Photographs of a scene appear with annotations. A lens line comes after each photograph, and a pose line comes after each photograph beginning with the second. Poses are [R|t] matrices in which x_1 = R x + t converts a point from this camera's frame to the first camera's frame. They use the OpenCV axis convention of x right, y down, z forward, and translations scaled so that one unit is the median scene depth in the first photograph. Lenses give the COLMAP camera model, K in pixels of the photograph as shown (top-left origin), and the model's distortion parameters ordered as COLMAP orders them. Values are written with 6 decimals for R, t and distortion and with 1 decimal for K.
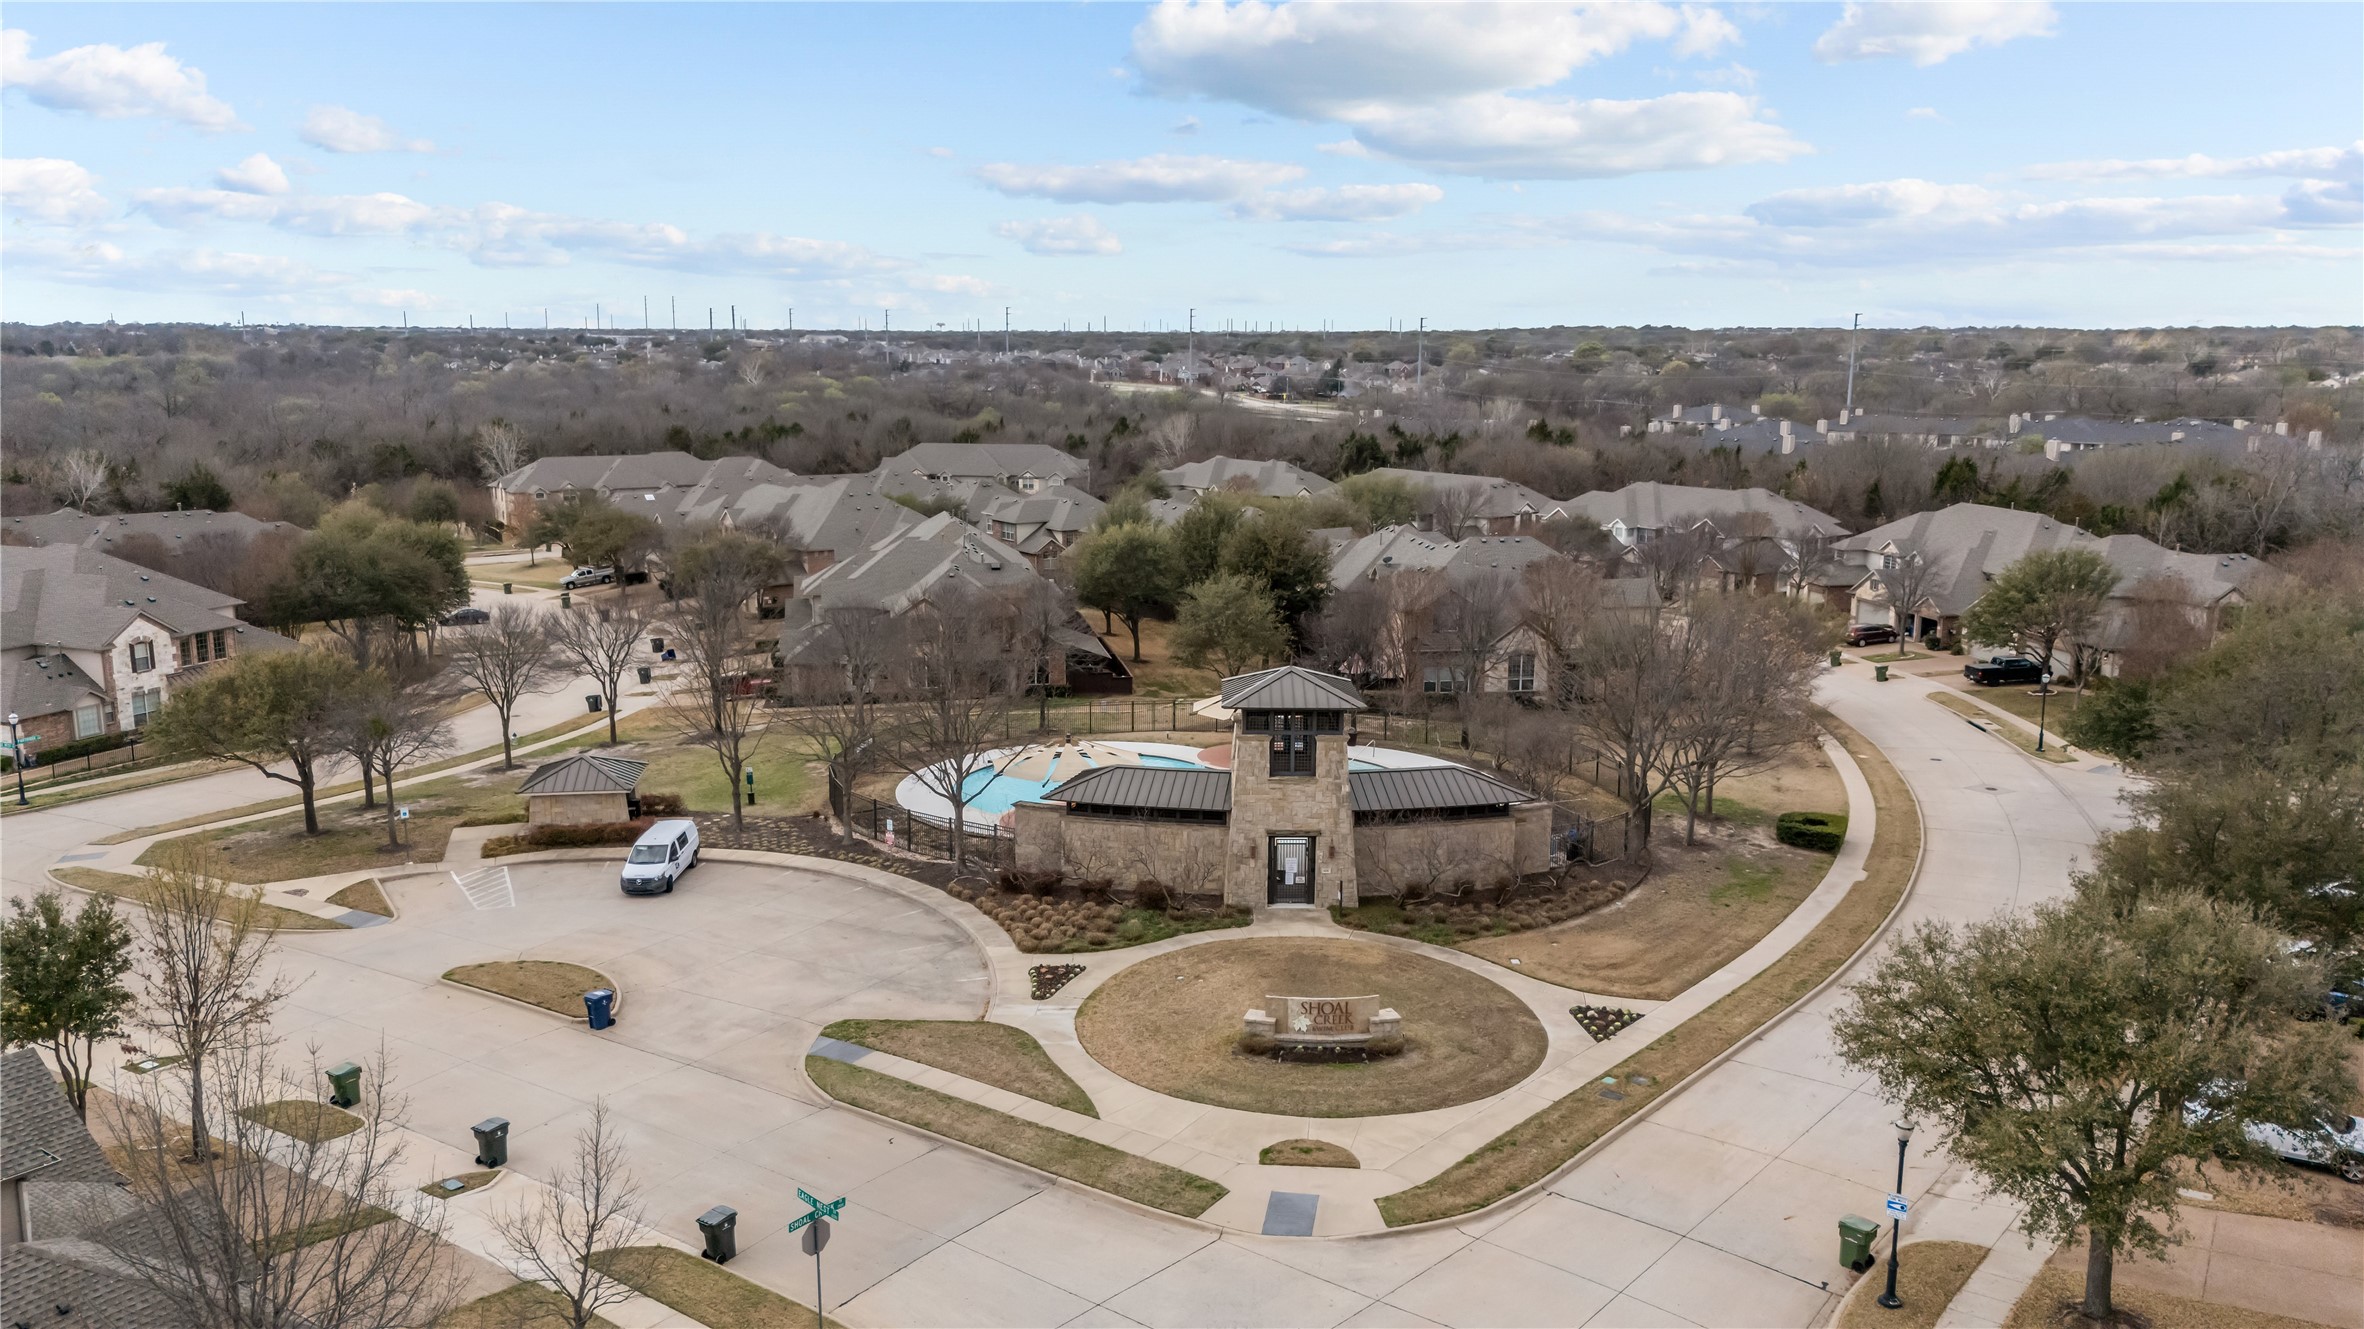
lens RADIAL K [[1744.8, 0, 1182.0], [0, 1744.8, 664.5], [0, 0, 1]] dist [0.068263, -0.078857]
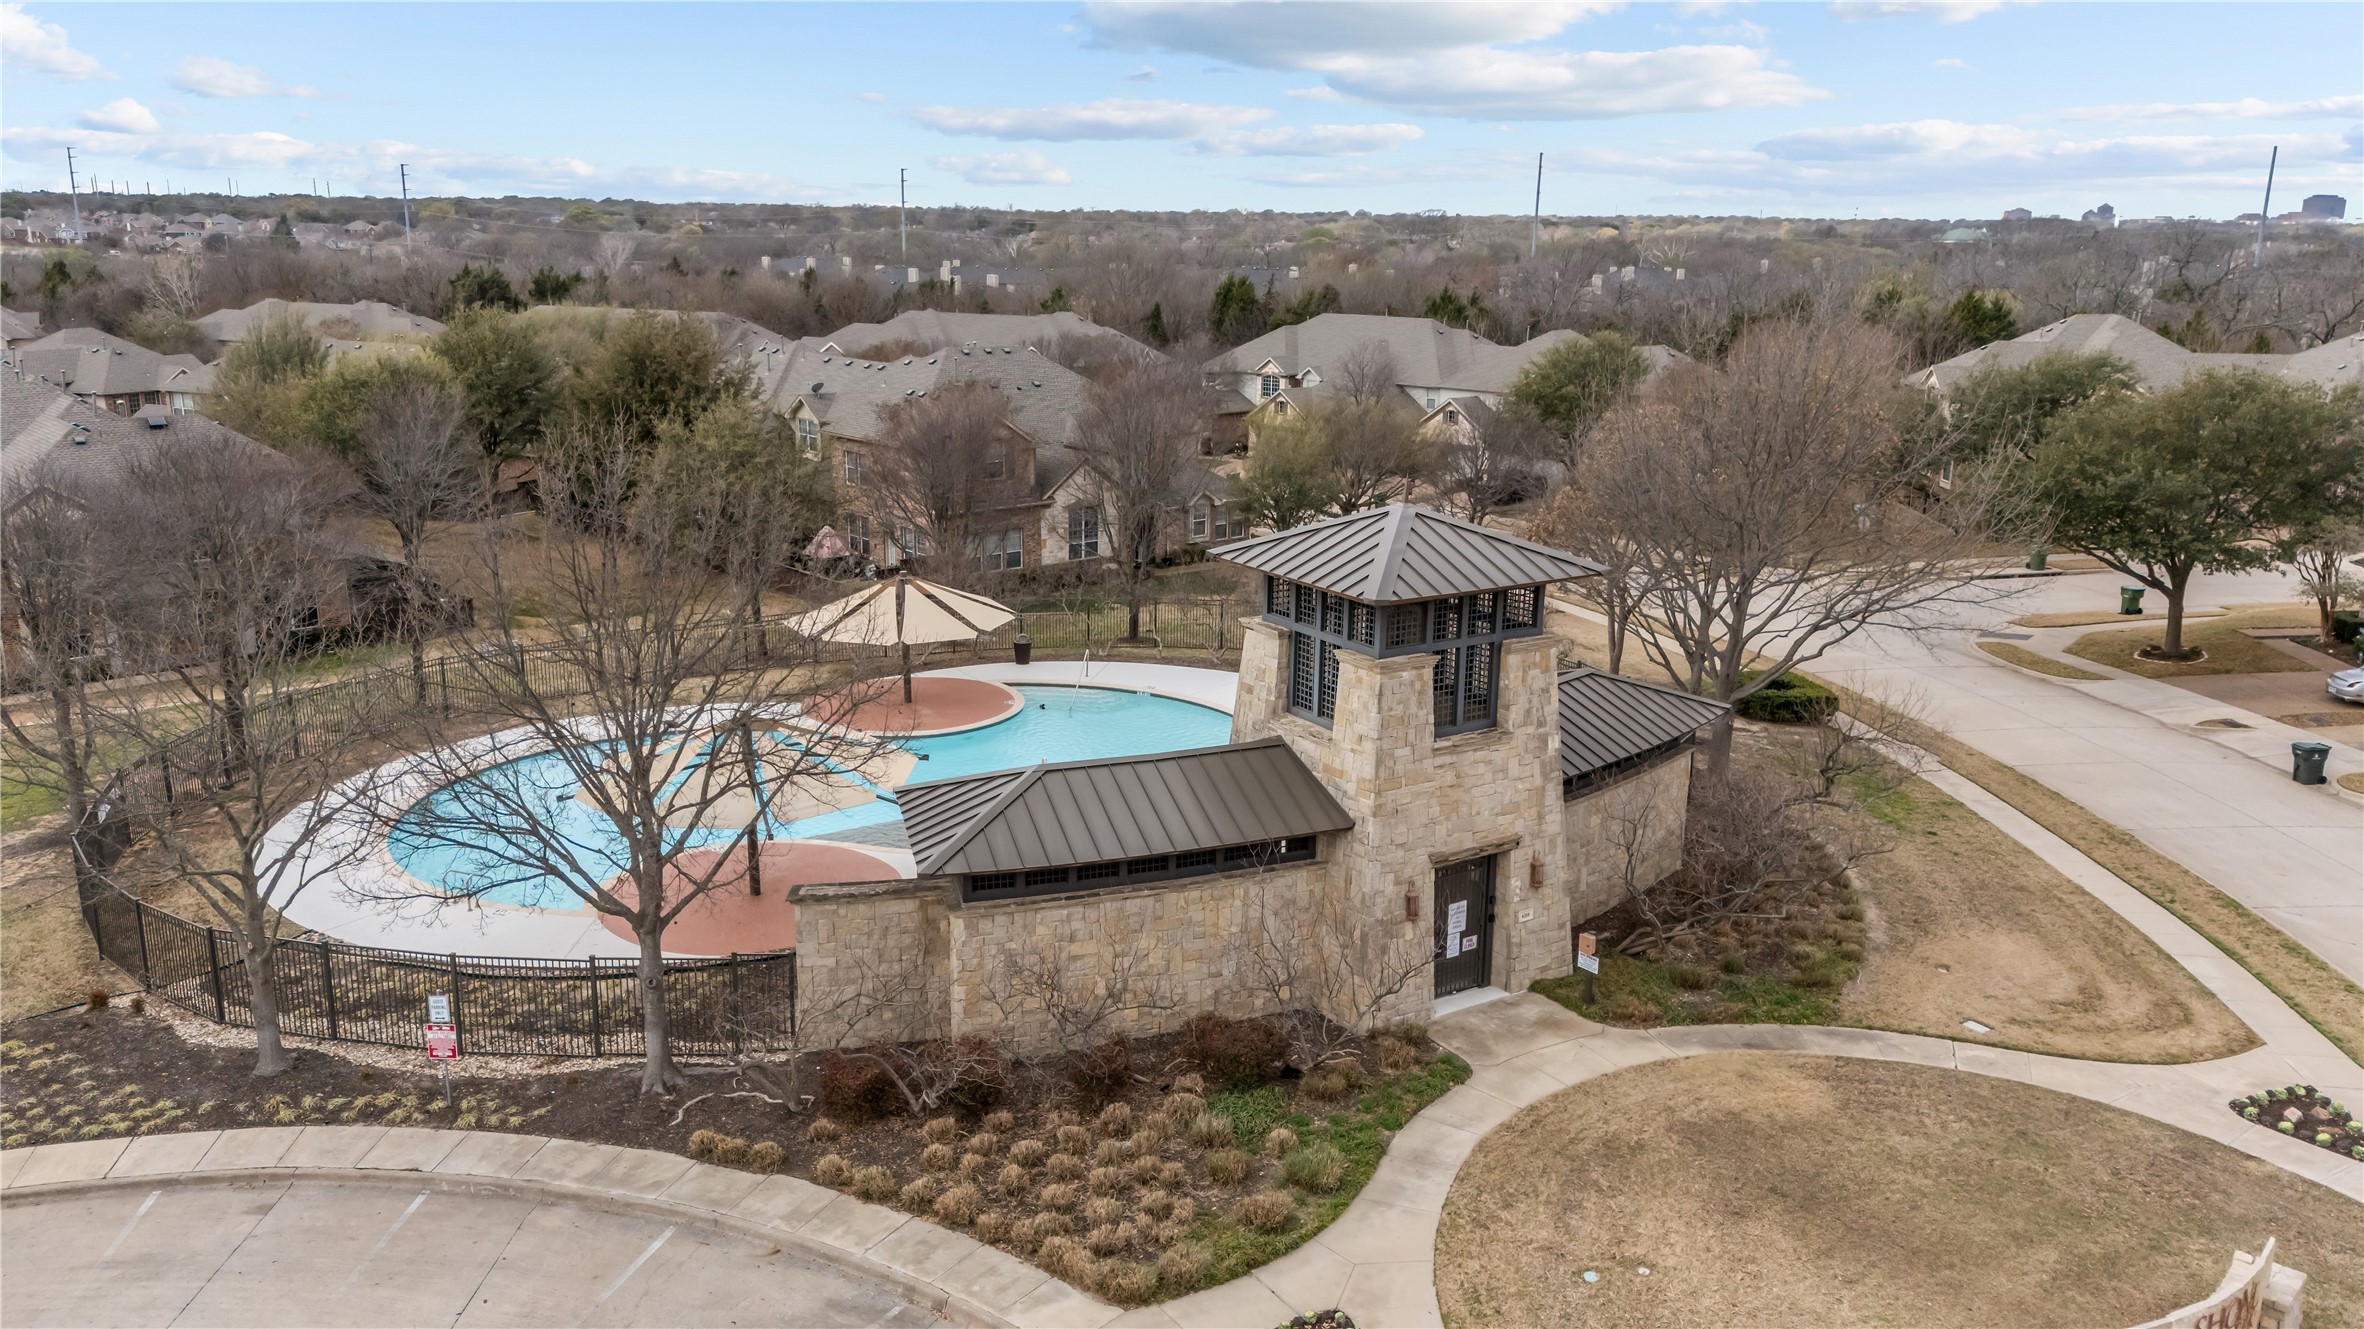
lens RADIAL K [[1744.8, 0, 1182.0], [0, 1744.8, 664.5], [0, 0, 1]] dist [0.068263, -0.078857]
pose [[0.840372, -0.123646, 0.527718, -0.242780], [0.089919, 0.991944, 0.089223, -0.003259], [-0.534499, -0.027529, 0.844720, 0.633169]]
